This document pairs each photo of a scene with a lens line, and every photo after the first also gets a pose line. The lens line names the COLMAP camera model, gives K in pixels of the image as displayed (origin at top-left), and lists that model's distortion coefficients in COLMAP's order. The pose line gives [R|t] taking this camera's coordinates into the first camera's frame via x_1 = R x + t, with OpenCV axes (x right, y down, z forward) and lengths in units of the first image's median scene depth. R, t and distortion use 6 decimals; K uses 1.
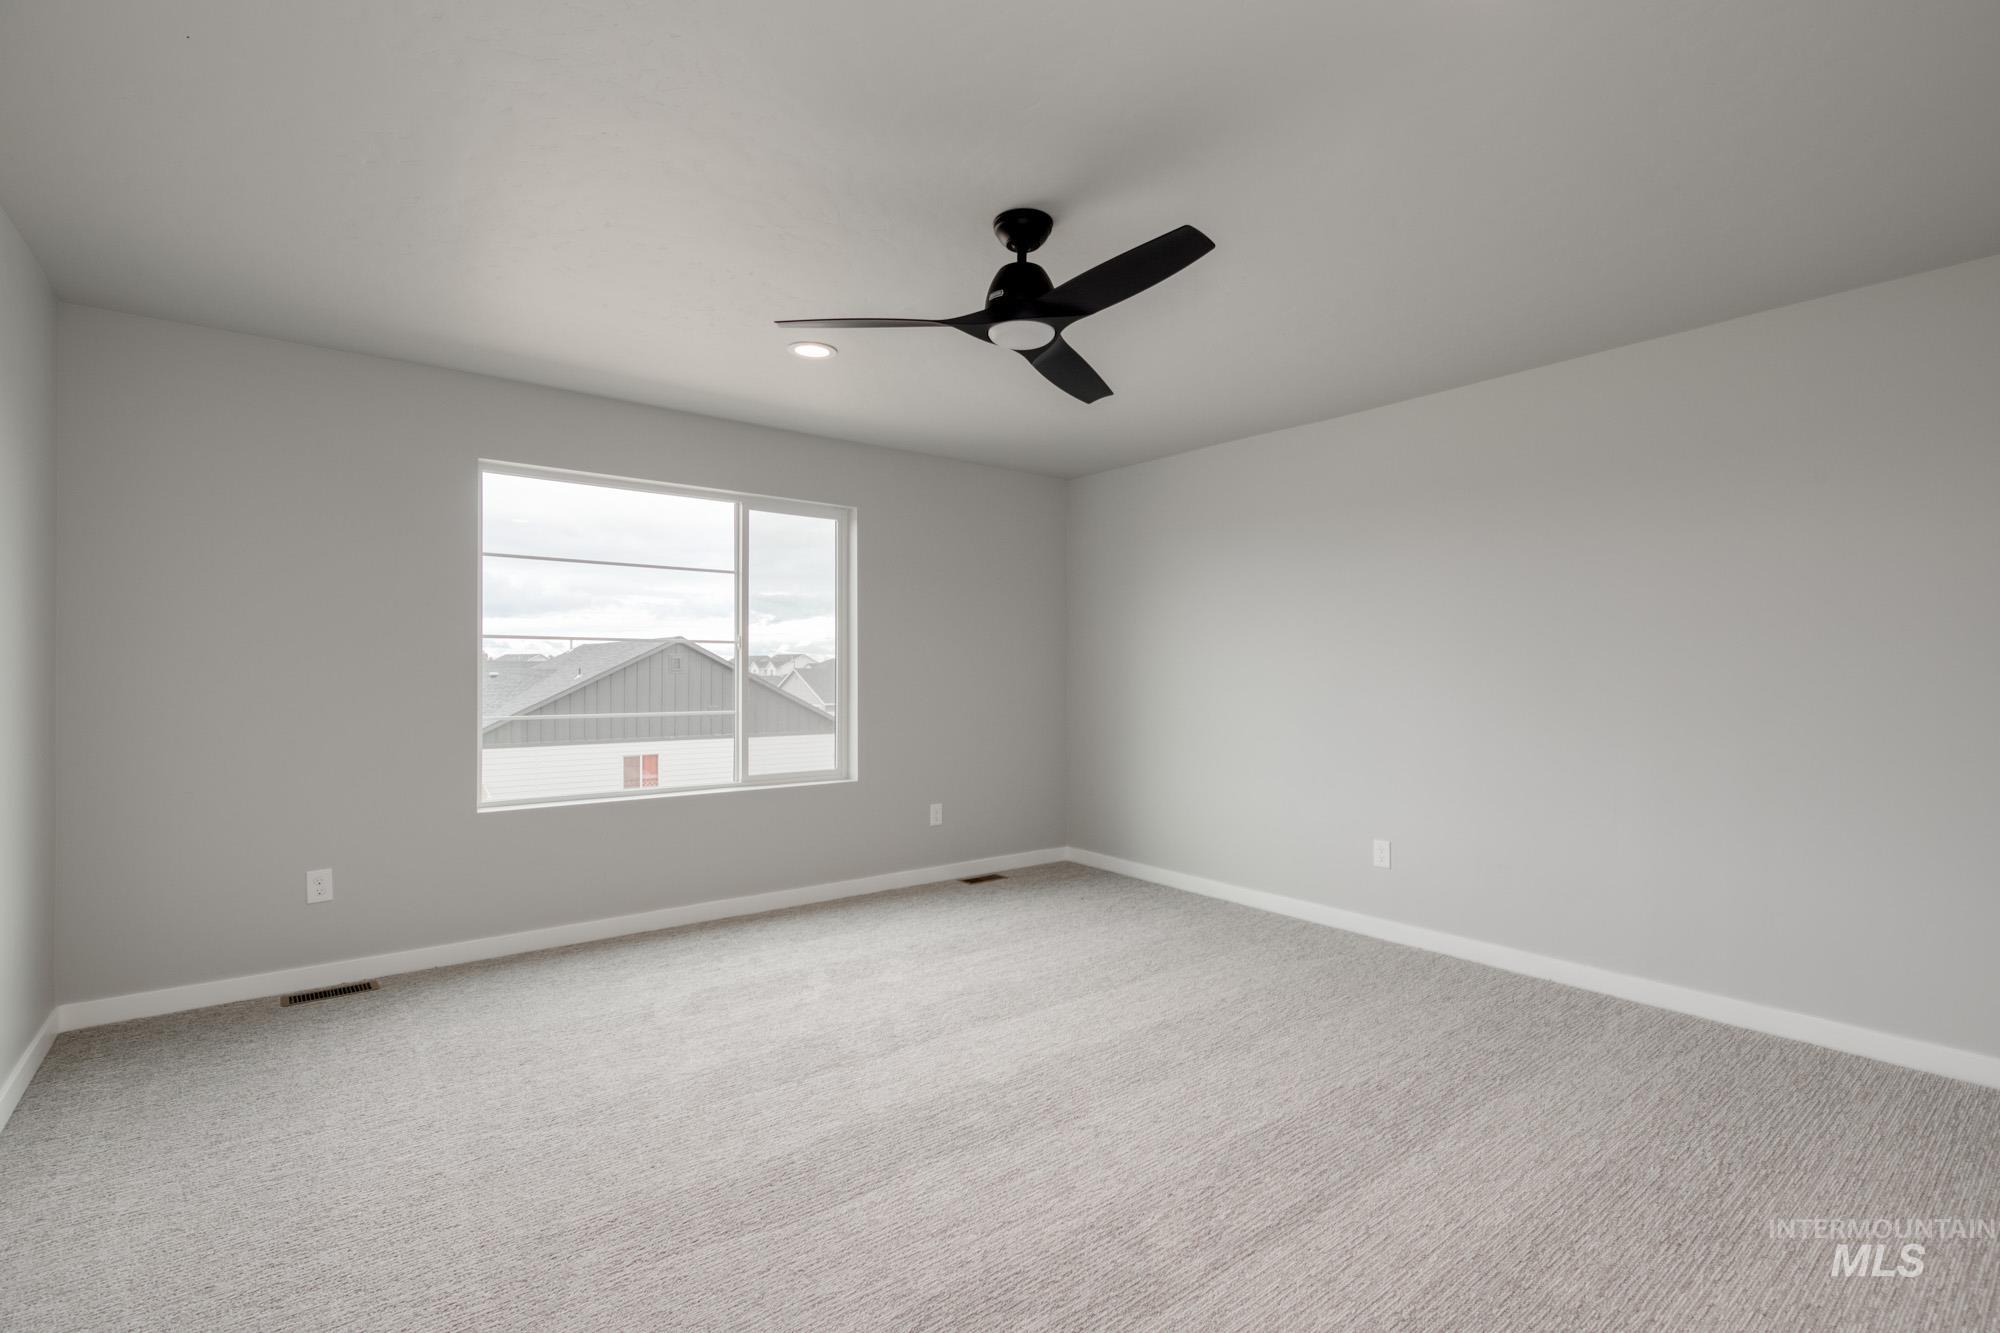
lens RADIAL K [[891.6, 0, 1011.8], [0, 891.6, 672.9], [0, 0, 1]] dist [-0.000545, -0.000226]
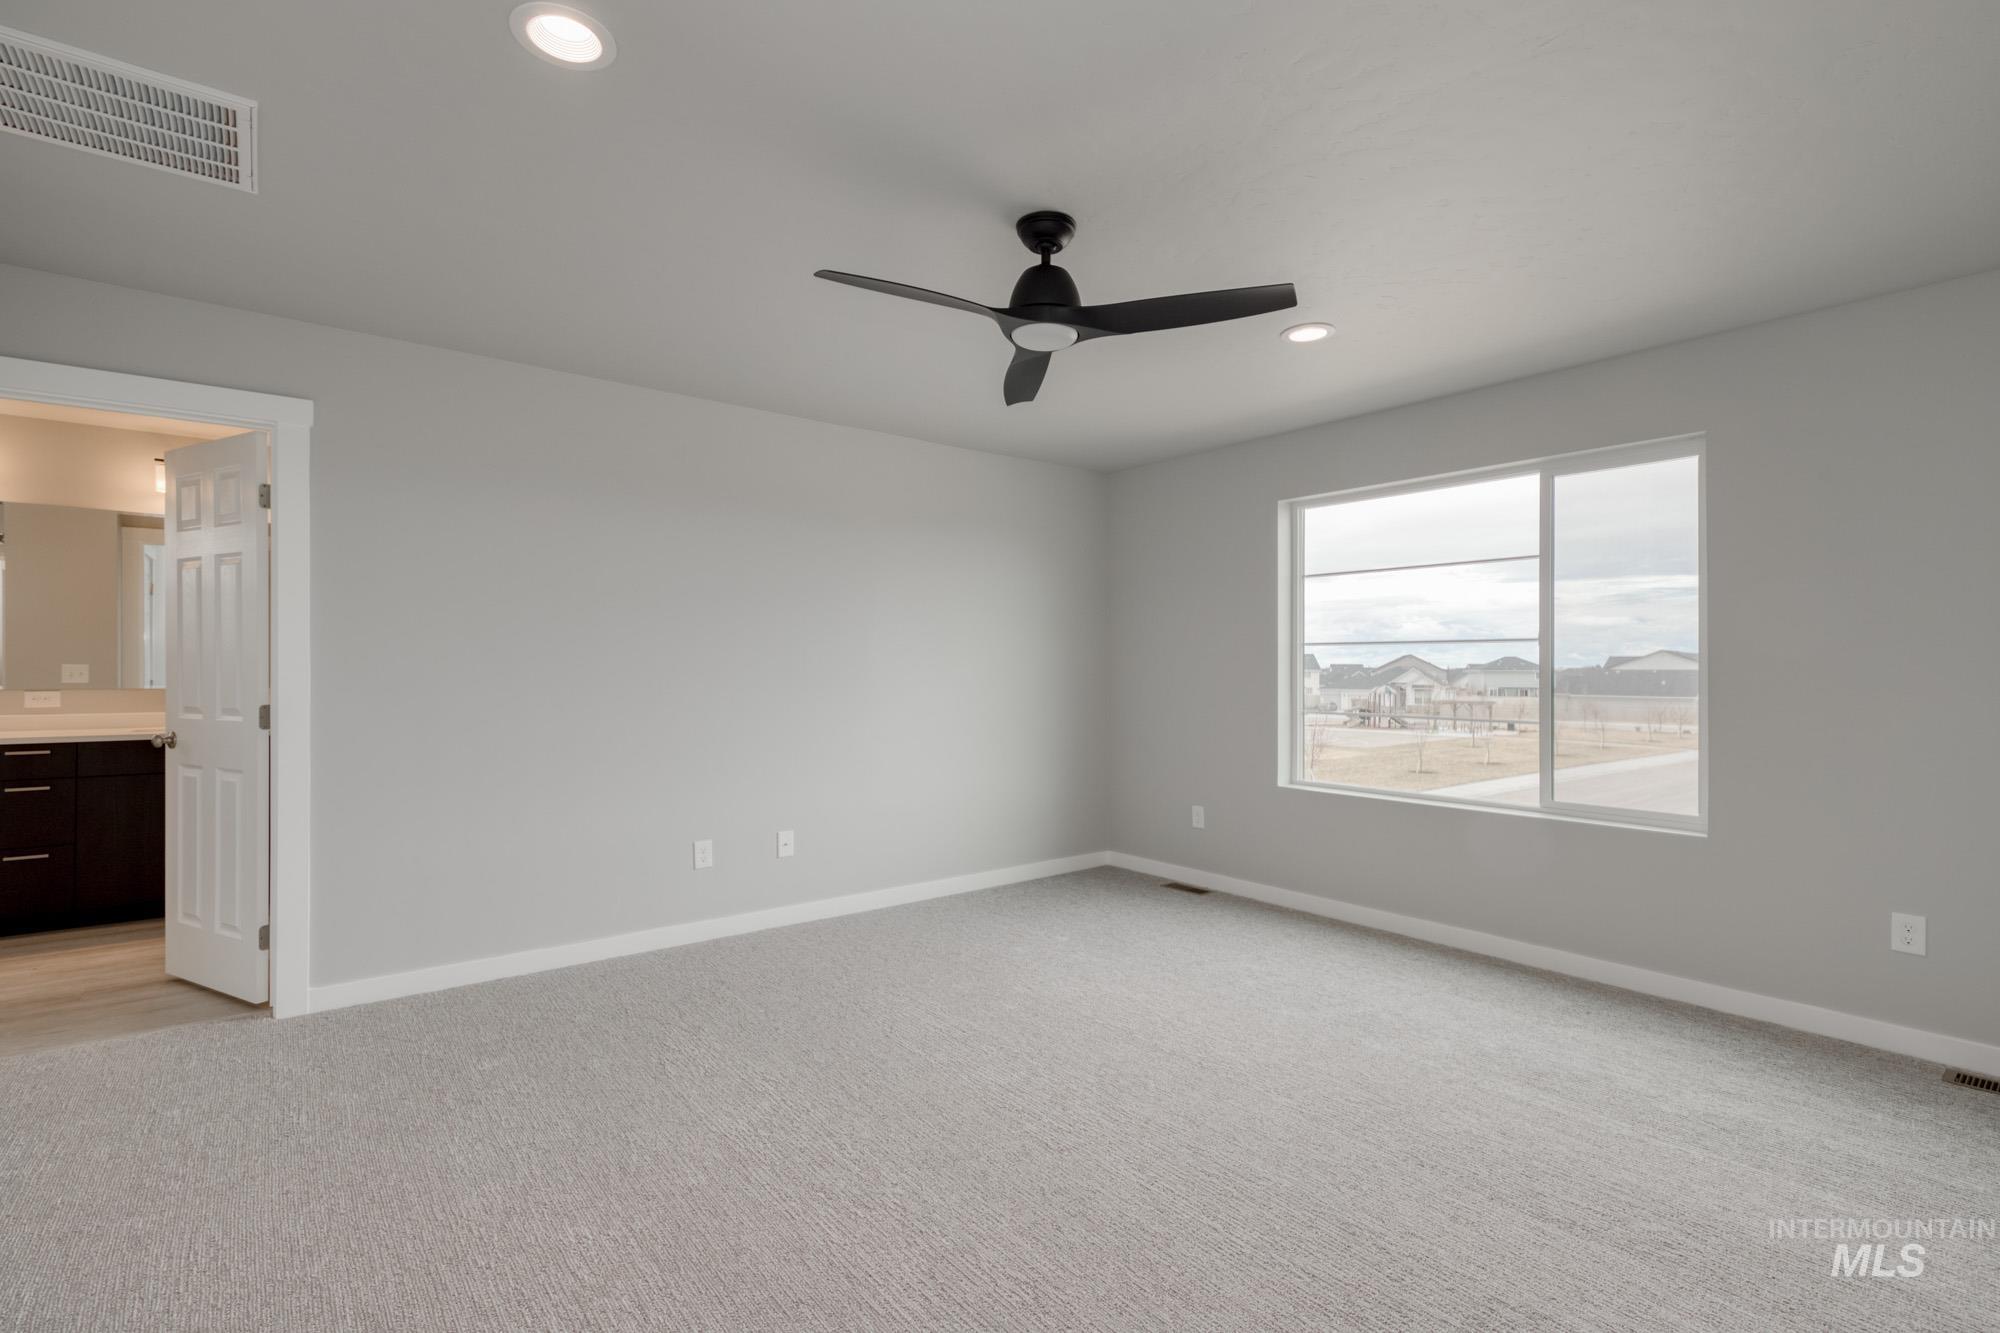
lens RADIAL K [[891.6, 0, 1011.8], [0, 891.6, 672.9], [0, 0, 1]] dist [-0.000545, -0.000226]
pose [[-0.003170, -0.012684, -0.999915, 0.531242], [-0.013711, 0.999826, -0.012639, 0.014836], [0.999901, 0.013670, -0.003343, 0.510922]]
